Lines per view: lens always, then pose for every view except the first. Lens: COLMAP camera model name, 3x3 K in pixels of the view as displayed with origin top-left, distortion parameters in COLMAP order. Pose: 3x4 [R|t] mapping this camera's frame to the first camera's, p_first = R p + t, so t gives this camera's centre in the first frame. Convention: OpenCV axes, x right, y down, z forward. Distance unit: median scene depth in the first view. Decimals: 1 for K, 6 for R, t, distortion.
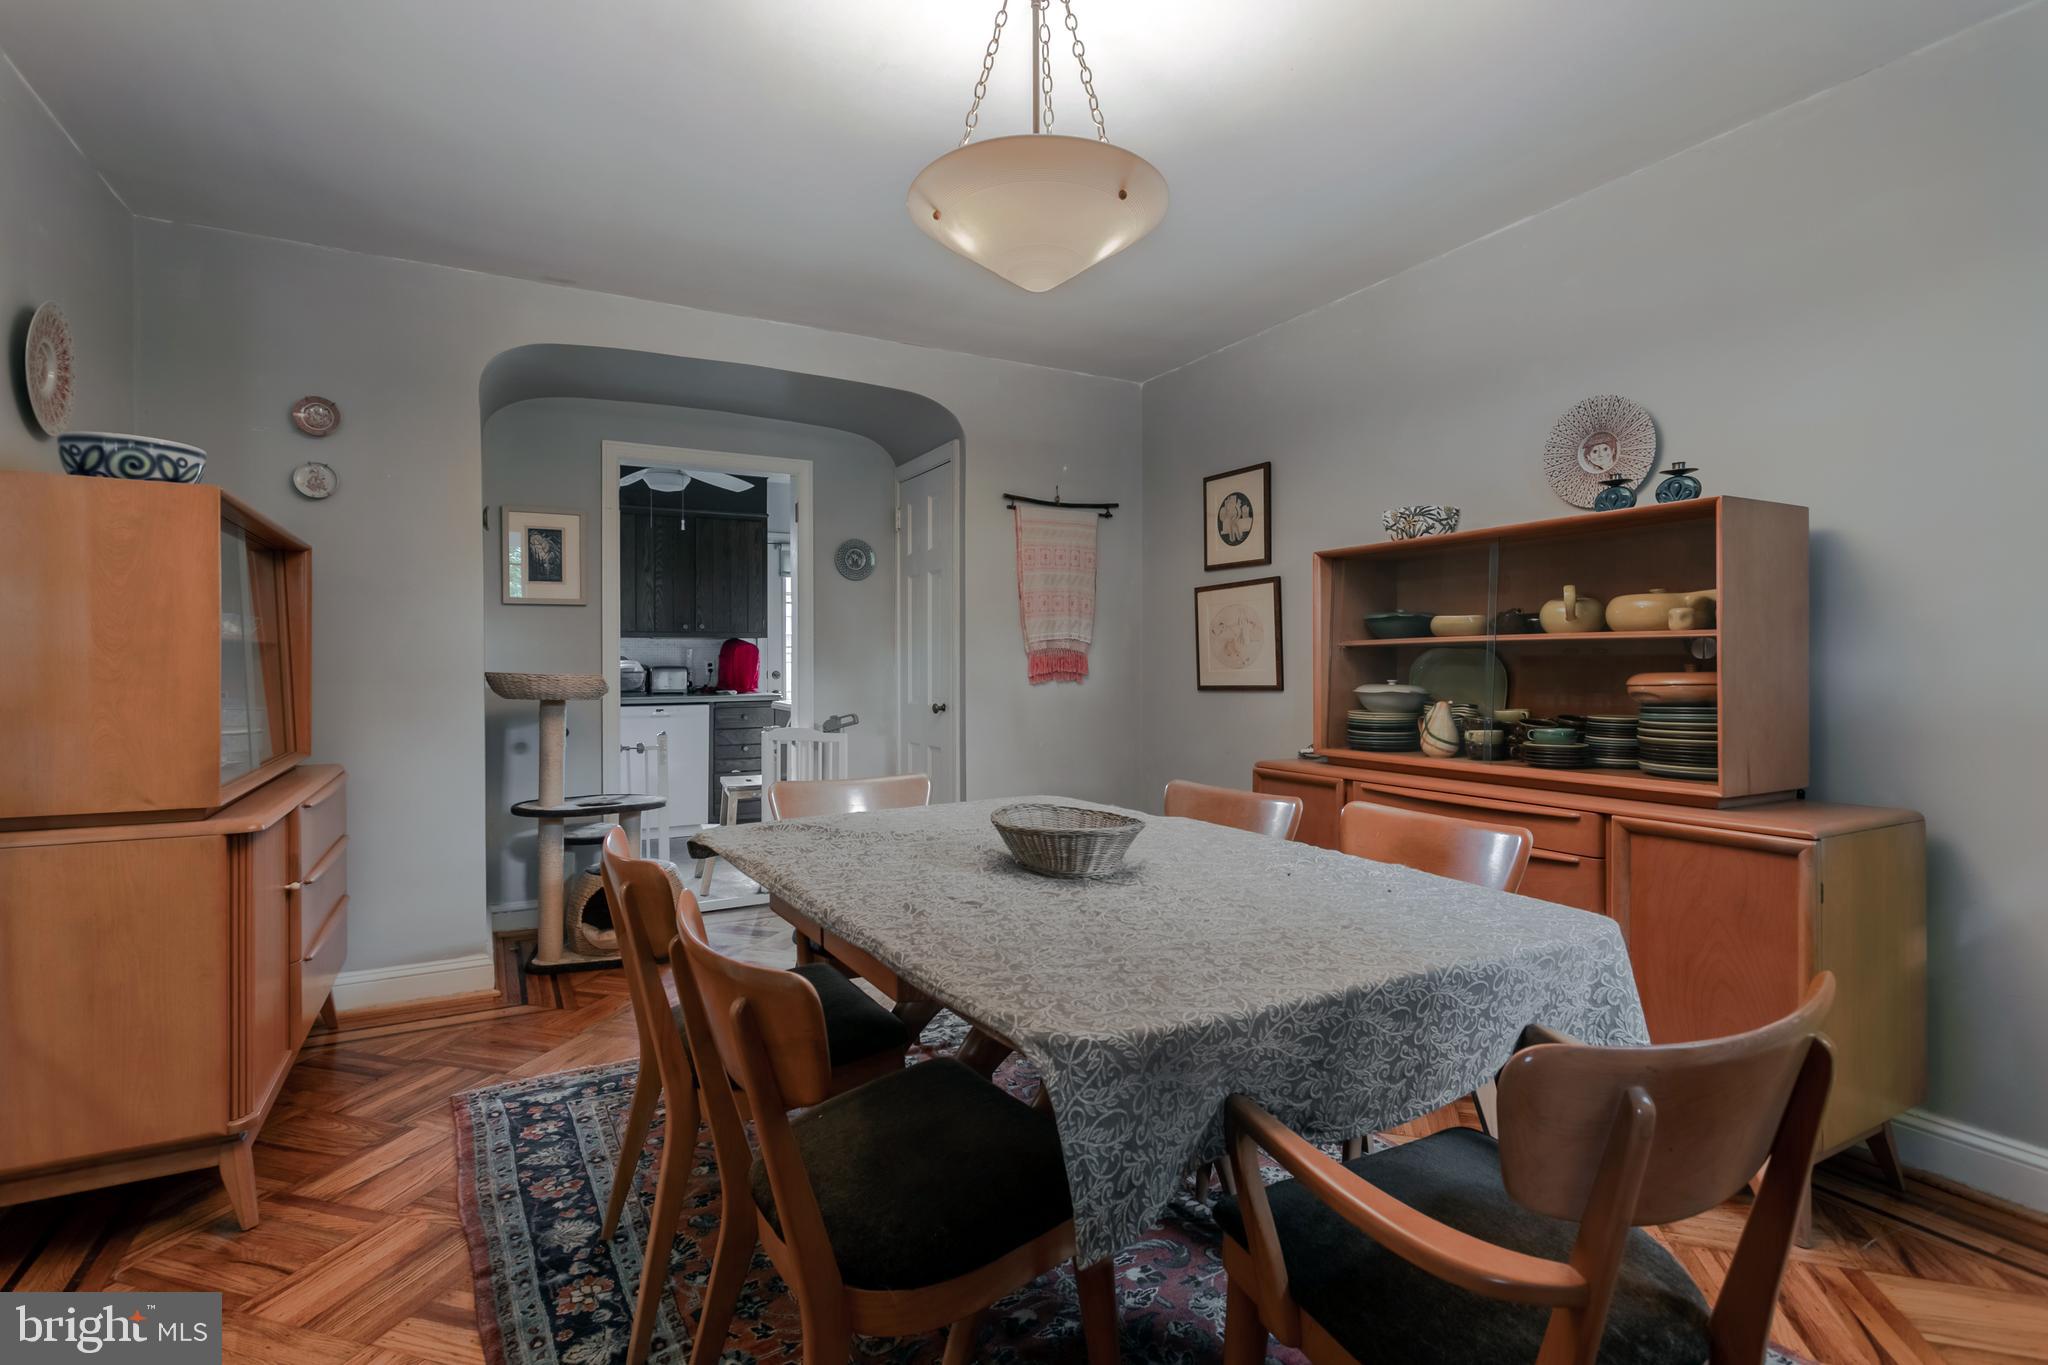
lens RADIAL K [[984.6, 0, 1032.9], [0, 984.6, 672.6], [0, 0, 1]] dist [-0.002232, 0.003093]
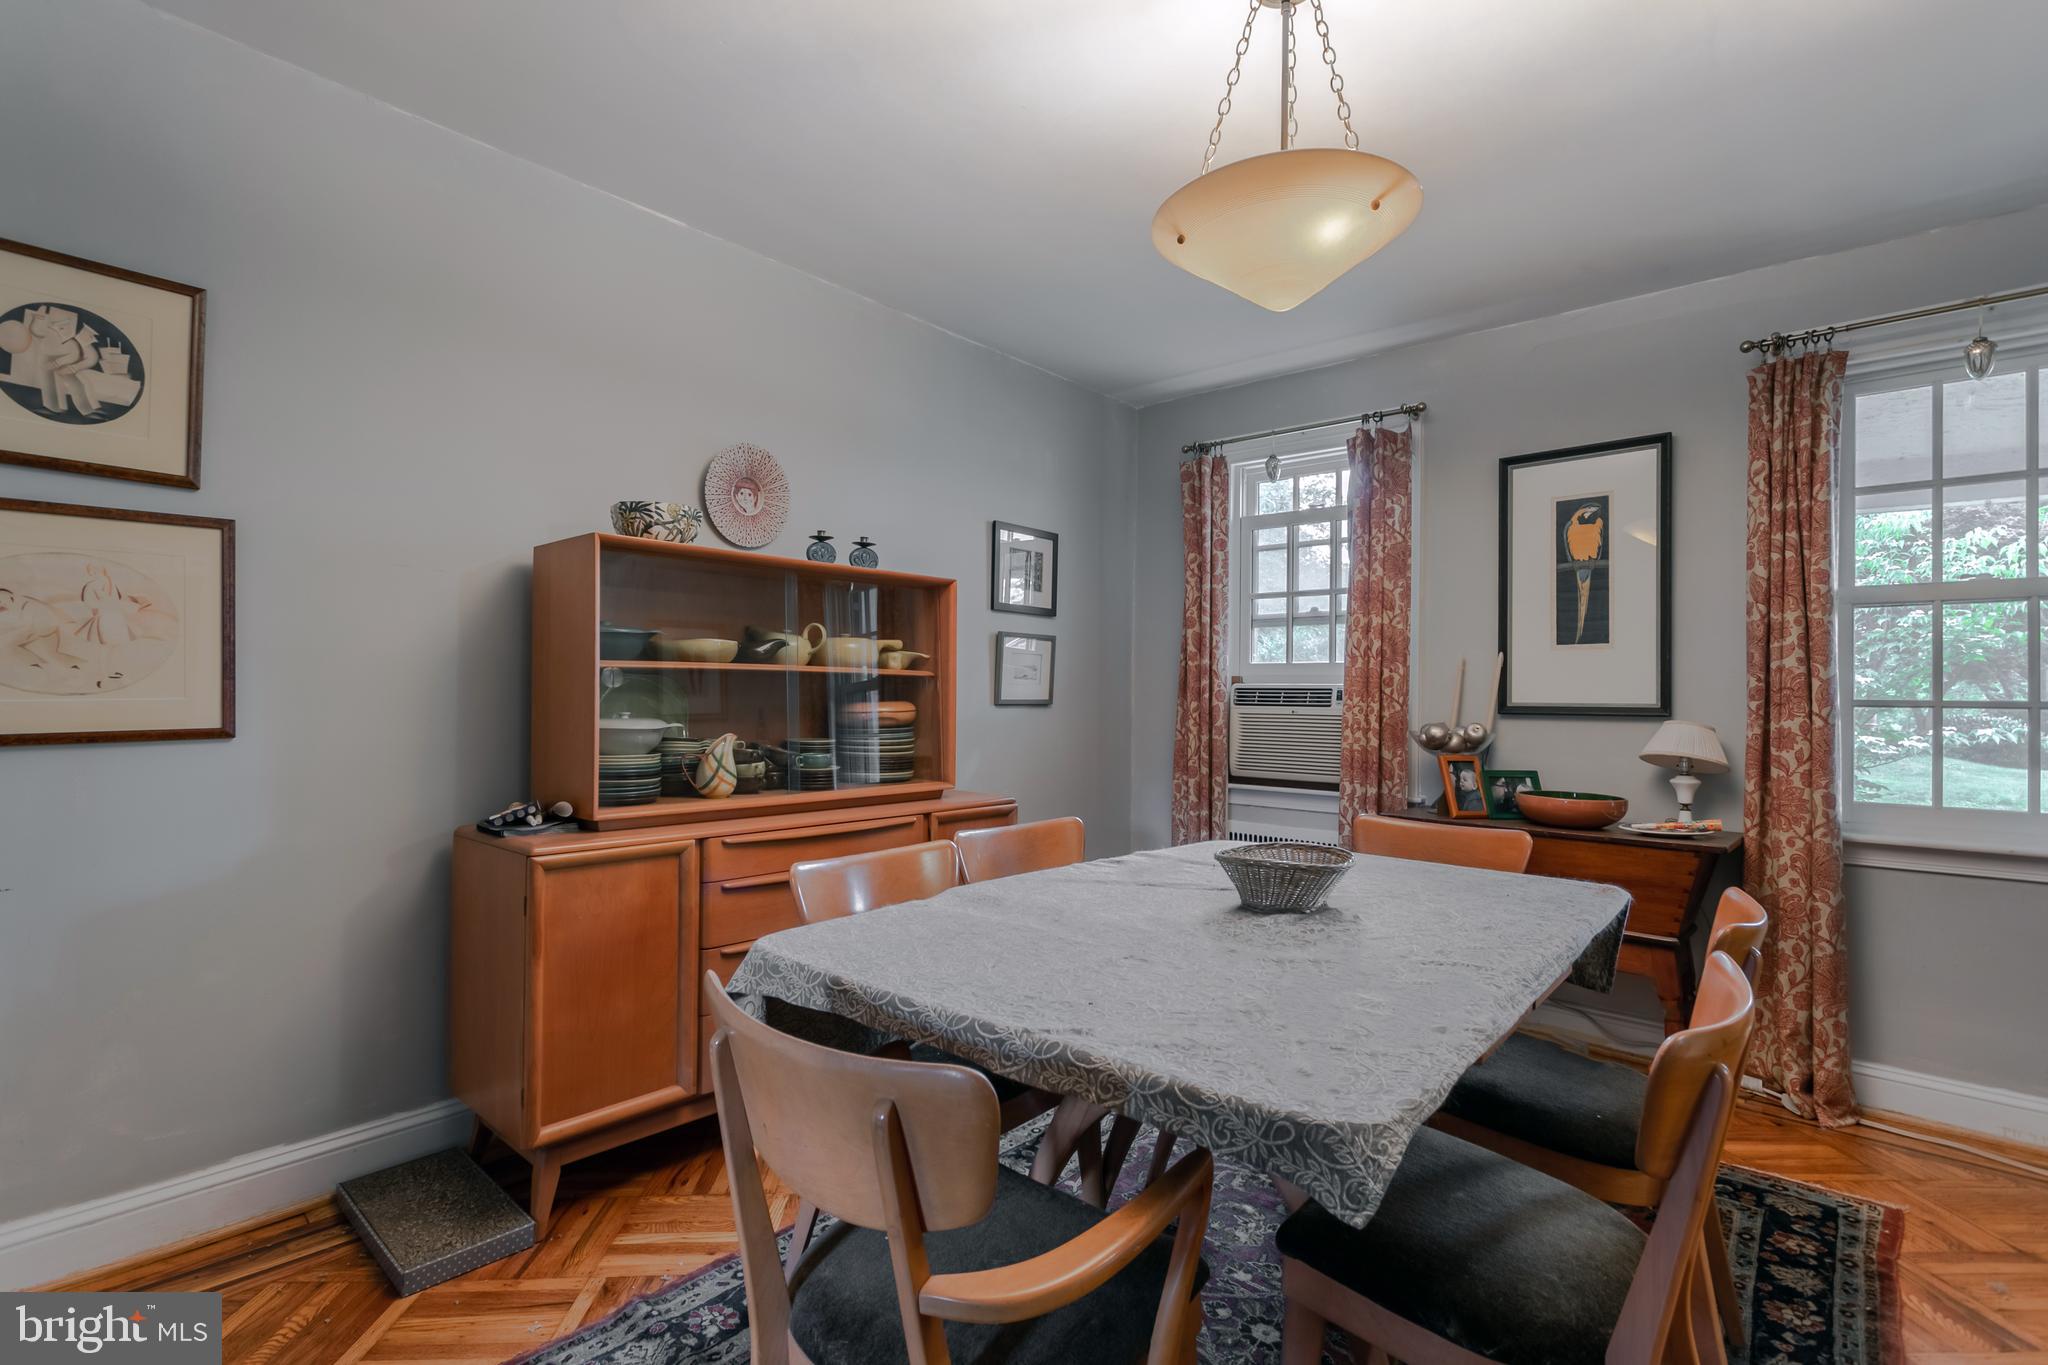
lens RADIAL K [[984.6, 0, 1032.2], [0, 984.6, 686.0], [0, 0, 1]] dist [-0.002232, 0.003093]
pose [[-0.345653, 0.012109, 0.938284, -0.507481], [0.000342, 0.999918, -0.012779, -0.003240], [-0.938362, -0.004096, -0.345629, 1.017471]]
